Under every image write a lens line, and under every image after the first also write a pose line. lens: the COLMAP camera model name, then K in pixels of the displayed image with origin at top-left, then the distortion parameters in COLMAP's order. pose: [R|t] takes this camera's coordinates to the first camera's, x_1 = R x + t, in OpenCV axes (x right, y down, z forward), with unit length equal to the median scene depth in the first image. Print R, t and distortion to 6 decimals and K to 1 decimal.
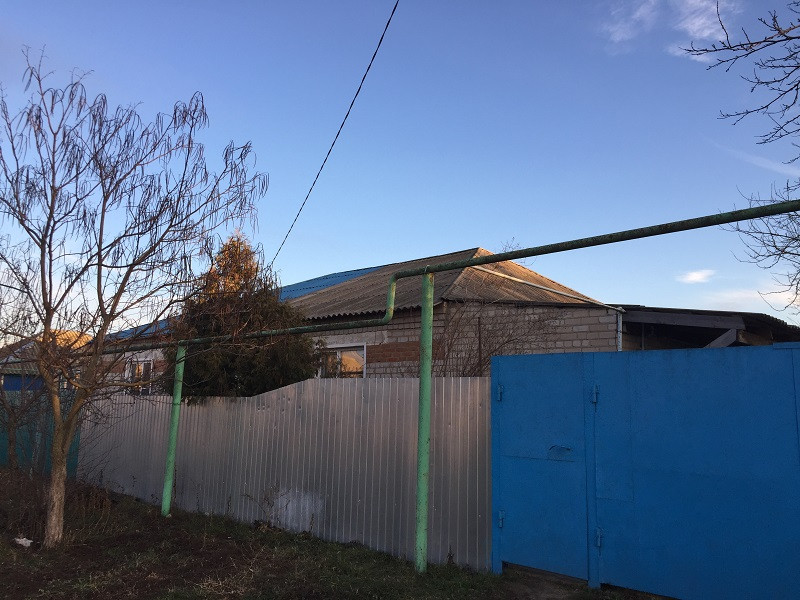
lens RADIAL K [[674.5, 0, 400.0], [0, 674.5, 300.0], [0, 0, 1]] dist [0.089589, -0.116848]
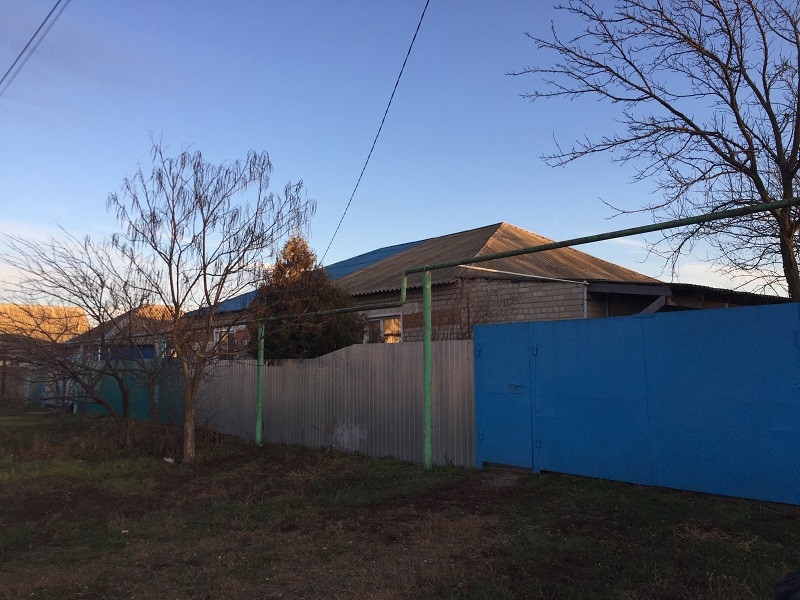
lens RADIAL K [[674.5, 0, 400.0], [0, 674.5, 300.0], [0, 0, 1]] dist [0.089589, -0.116848]
pose [[0.994825, -0.043652, -0.091749, 0.093443], [0.049499, 0.996820, 0.062447, -0.057384], [0.088731, -0.066665, 0.993822, -0.369761]]
